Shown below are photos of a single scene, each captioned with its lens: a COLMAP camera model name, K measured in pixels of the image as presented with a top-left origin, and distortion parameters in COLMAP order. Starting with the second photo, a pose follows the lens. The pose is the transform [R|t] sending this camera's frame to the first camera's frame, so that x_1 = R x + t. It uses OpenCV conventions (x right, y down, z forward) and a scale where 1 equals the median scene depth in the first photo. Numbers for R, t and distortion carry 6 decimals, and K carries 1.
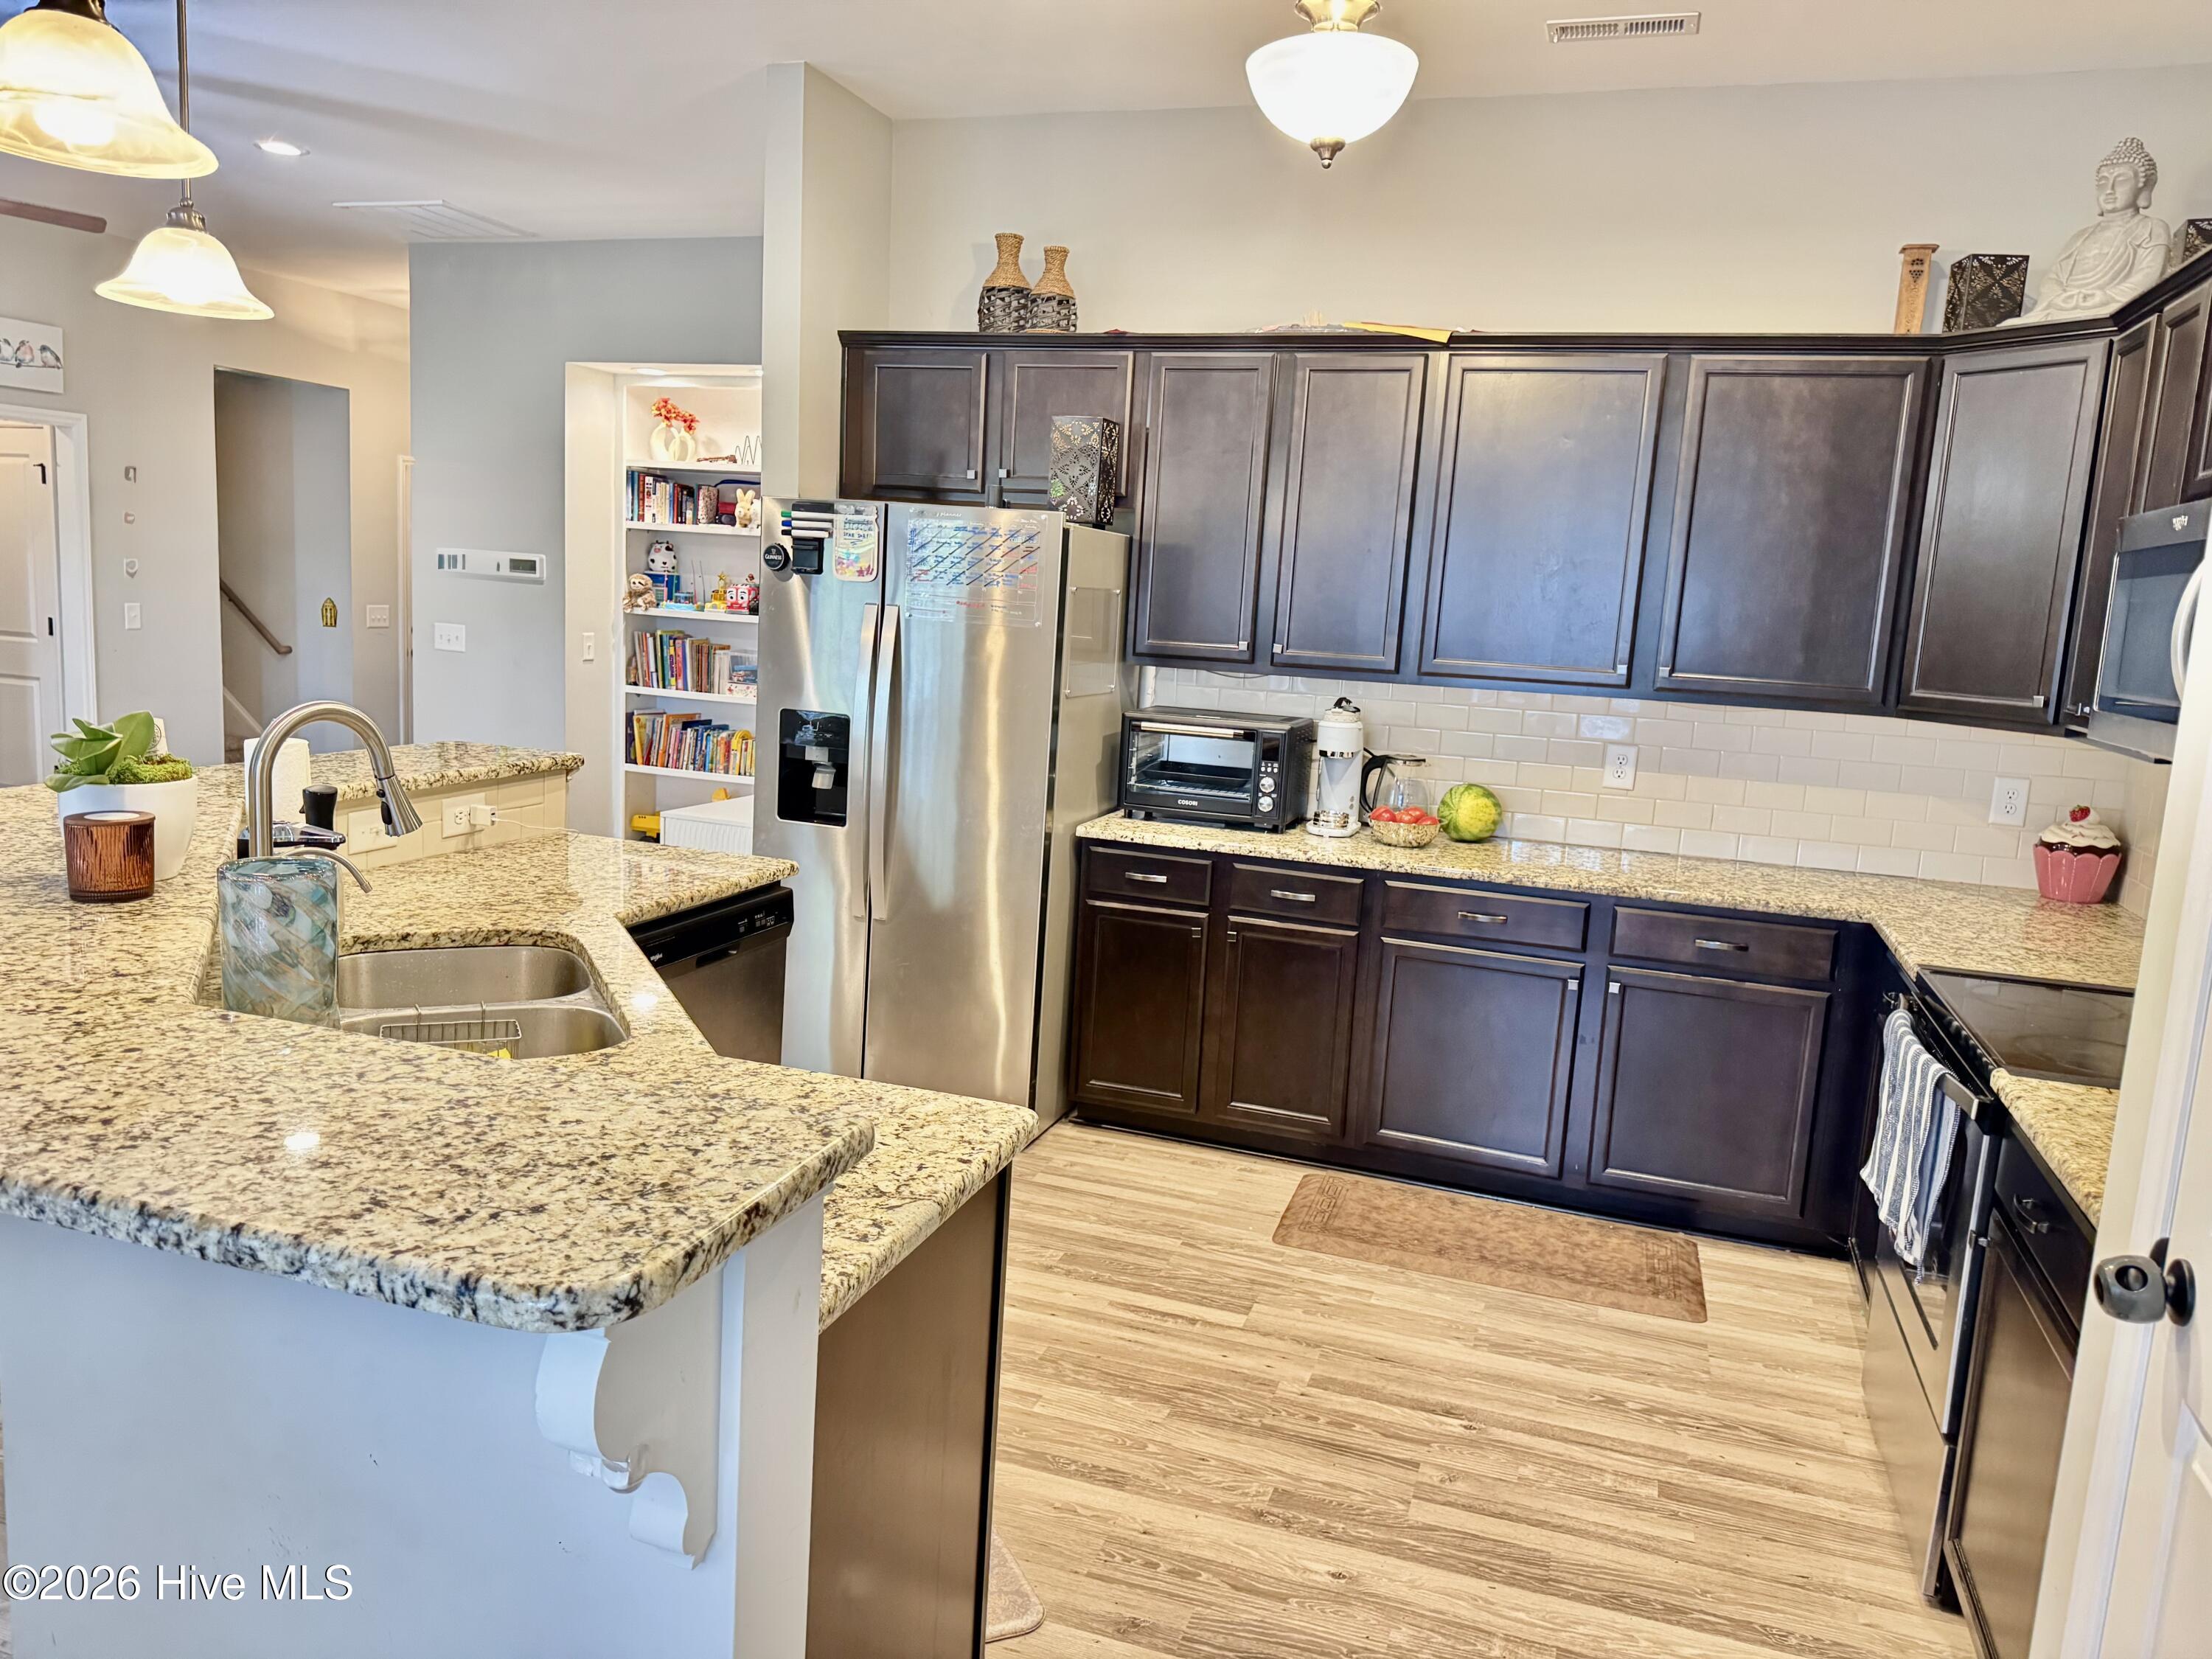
lens RADIAL K [[1559.2, 0, 1097.1], [0, 1559.2, 833.0], [0, 0, 1]] dist [0.041546, -0.054125]
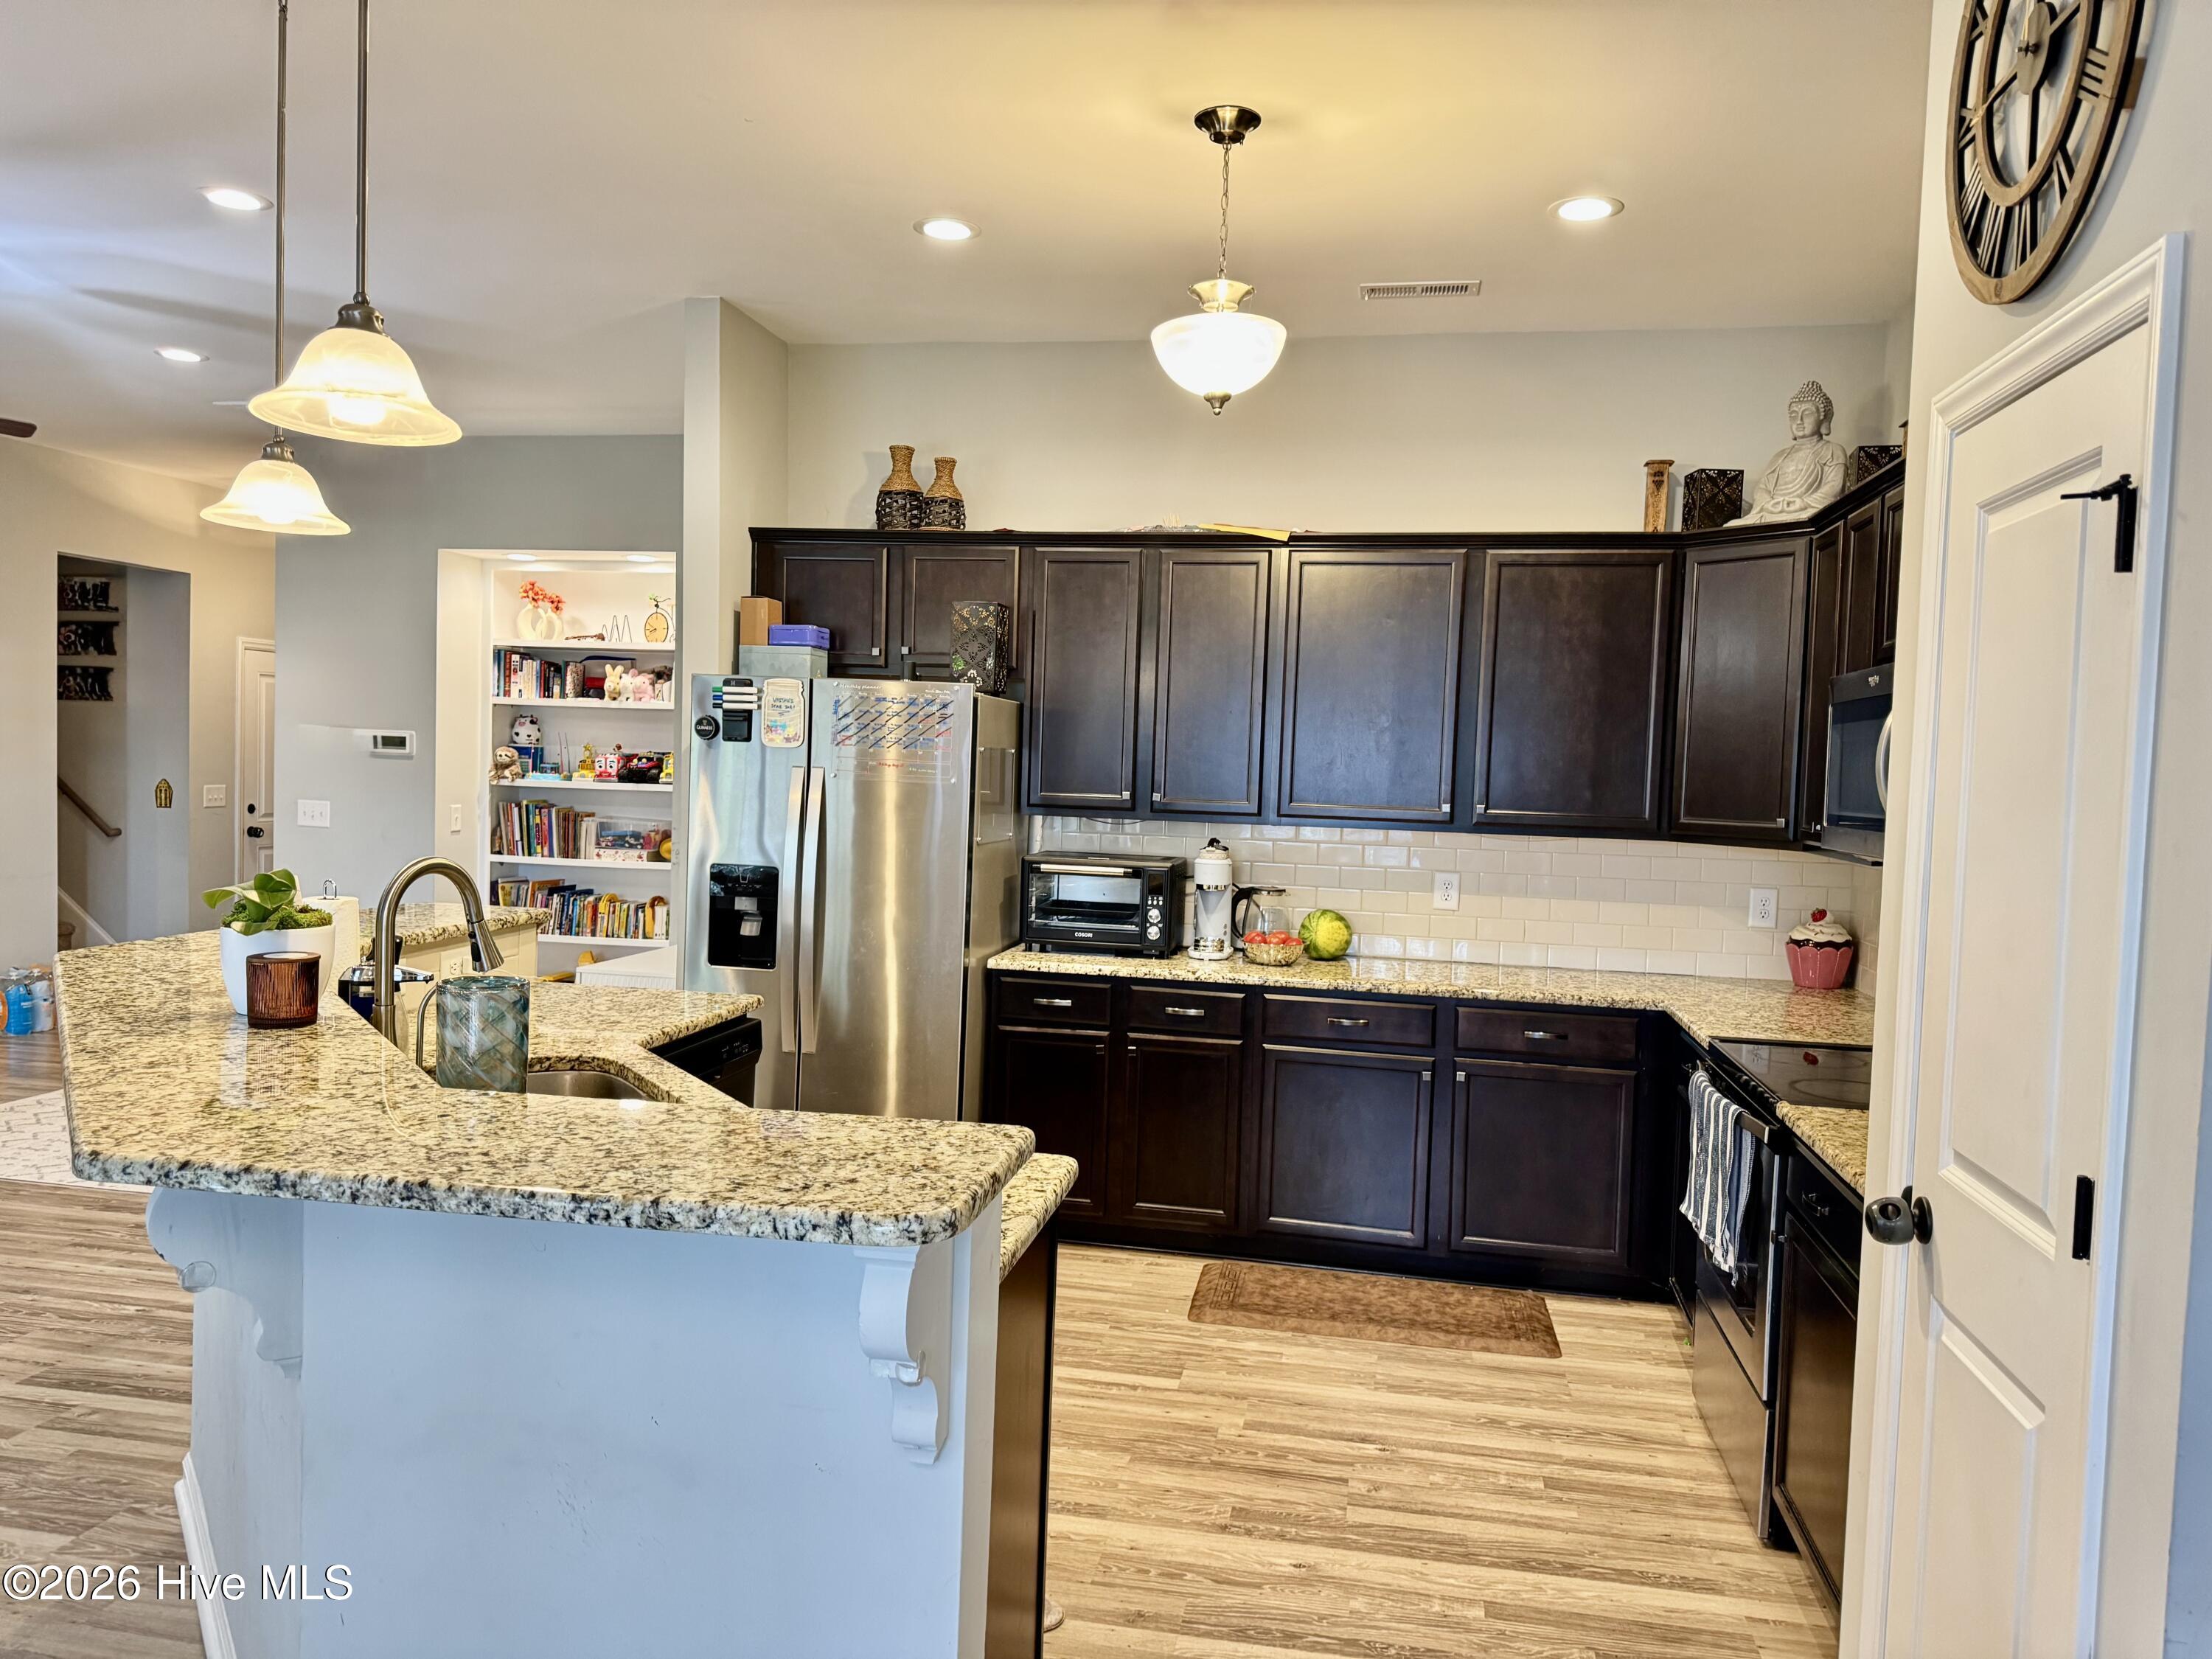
lens RADIAL K [[1559.2, 0, 1099.9], [0, 1559.2, 835.4], [0, 0, 1]] dist [0.041546, -0.054125]
pose [[0.990217, -0.029544, 0.136376, -0.089798], [0.043113, 0.994288, -0.097637, 0.021136], [-0.132712, 0.102561, 0.985834, -0.131557]]
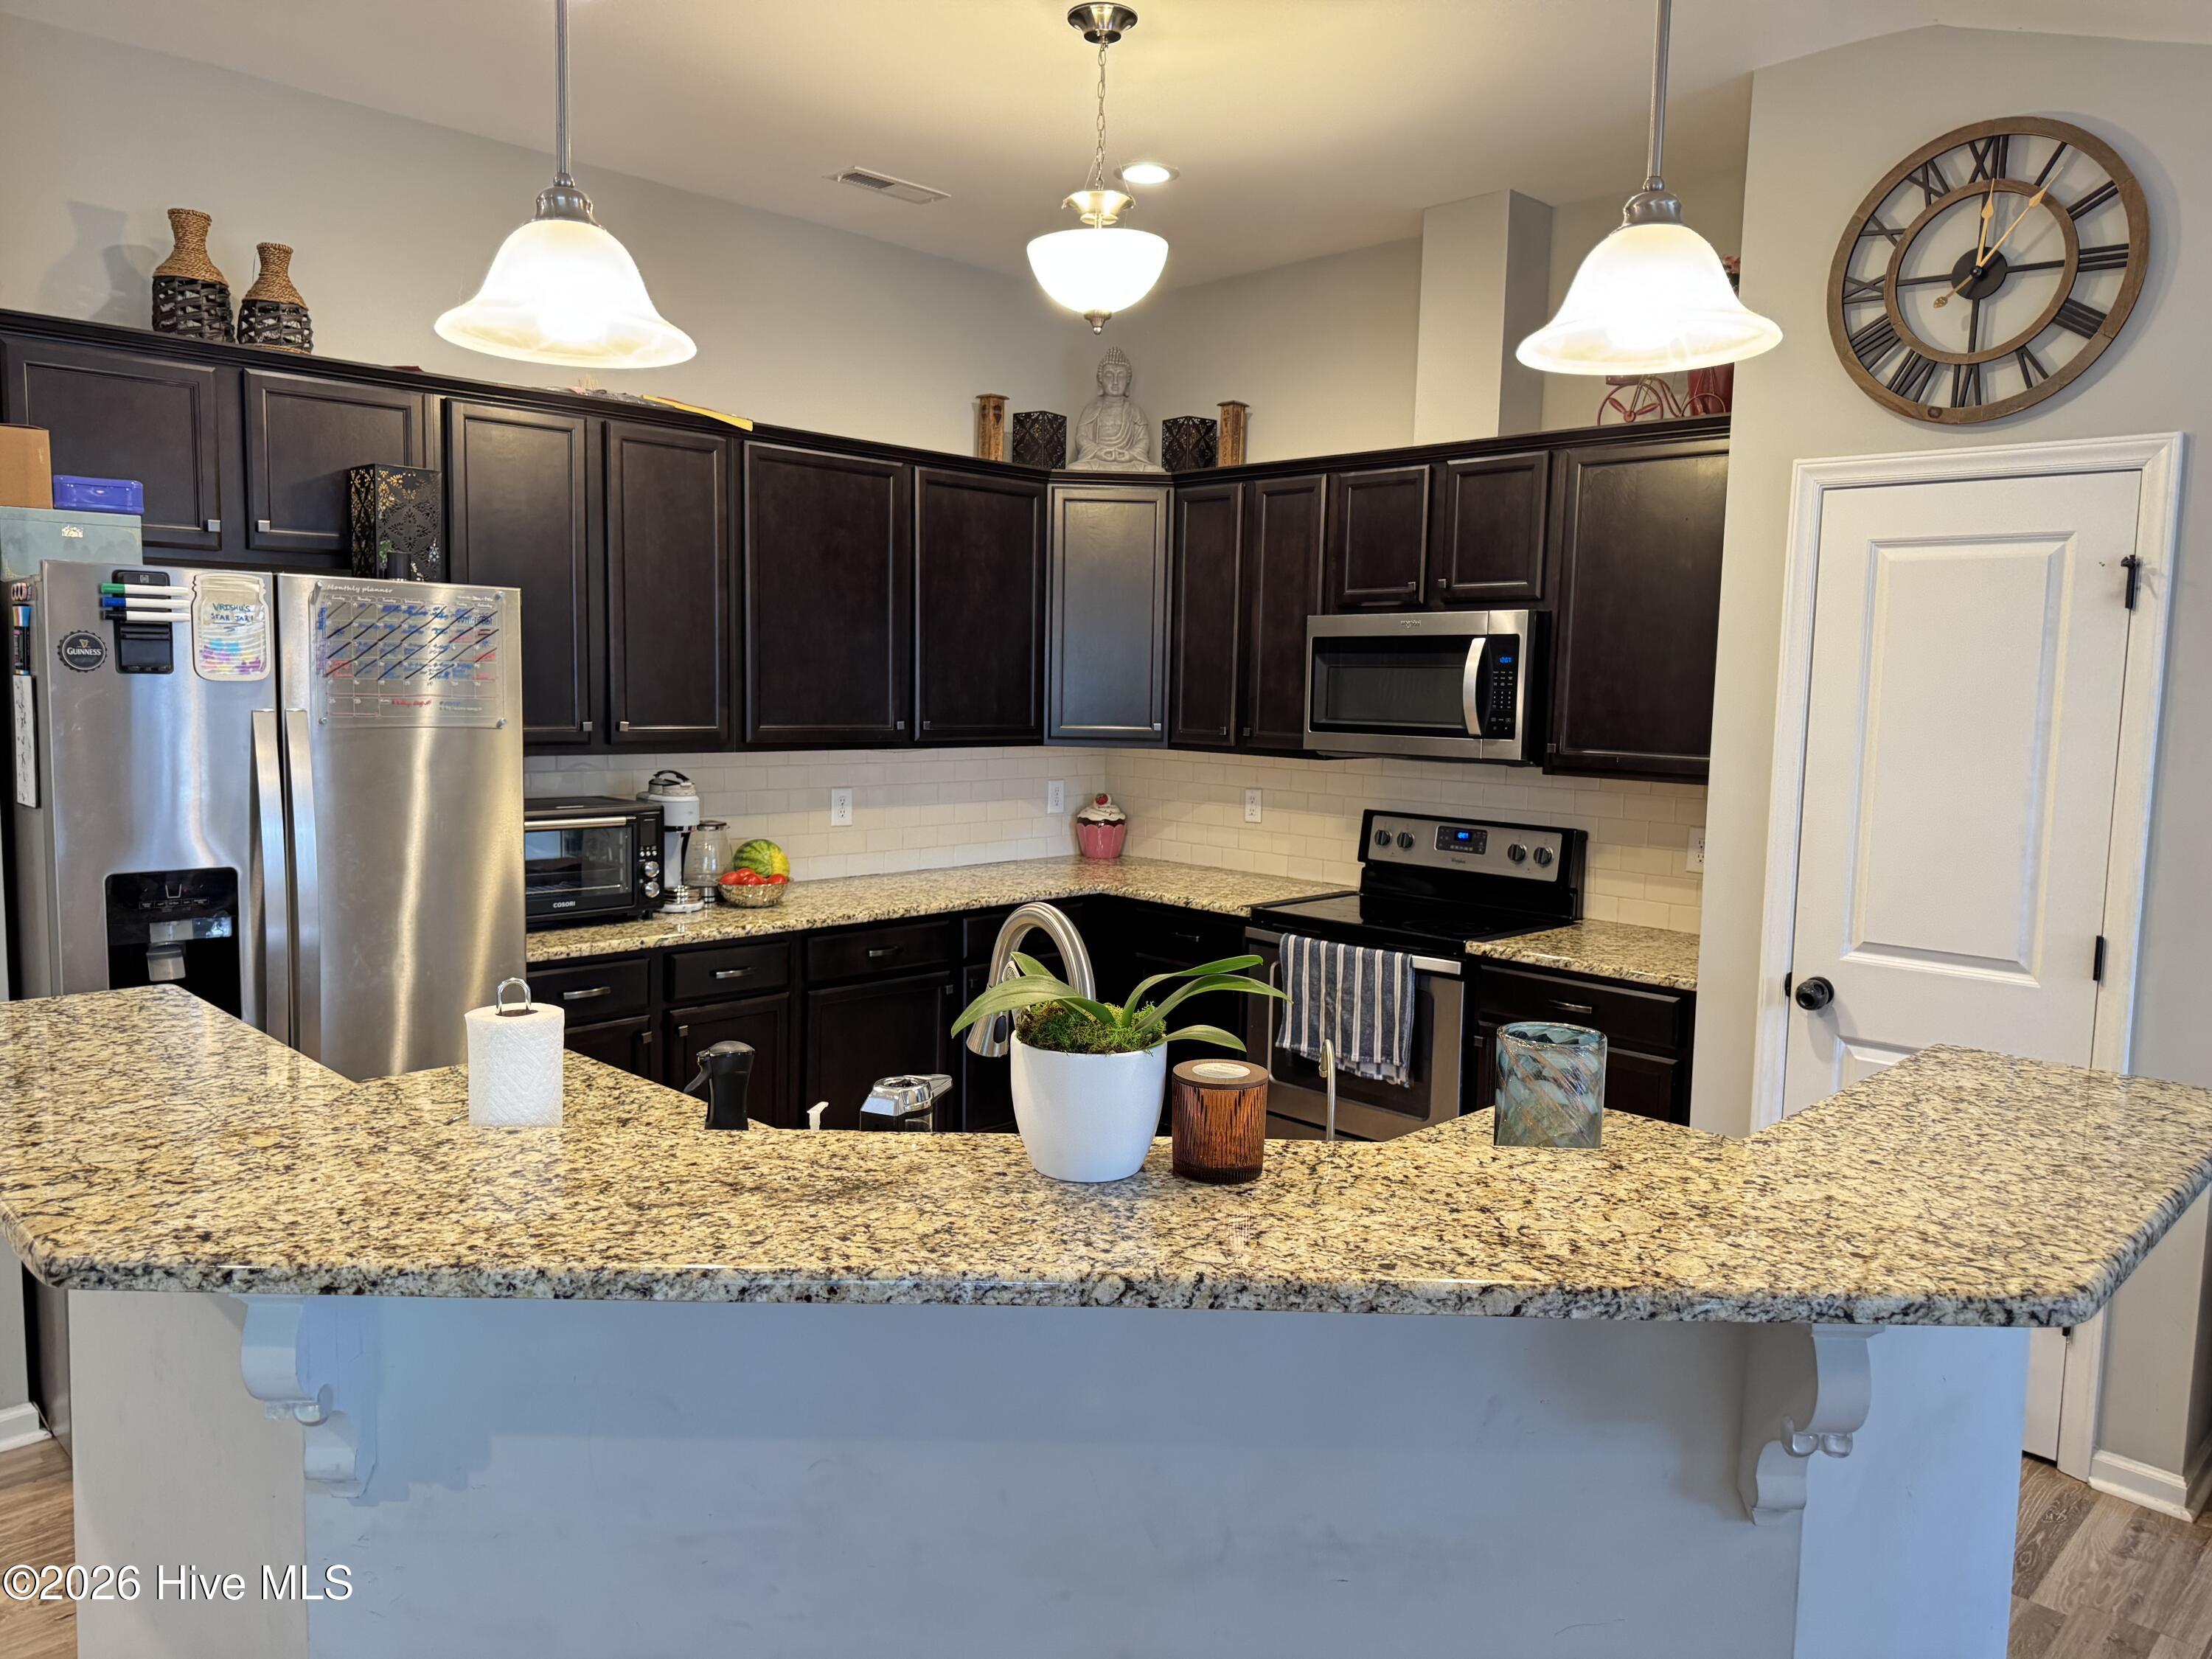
lens RADIAL K [[1559.2, 0, 1119.2], [0, 1559.2, 815.2], [0, 0, 1]] dist [0.041546, -0.054125]
pose [[0.427991, -0.127974, 0.894677, -0.675165], [0.140527, 0.987308, 0.073999, -0.102913], [-0.892791, 0.094056, 0.440542, 0.345637]]
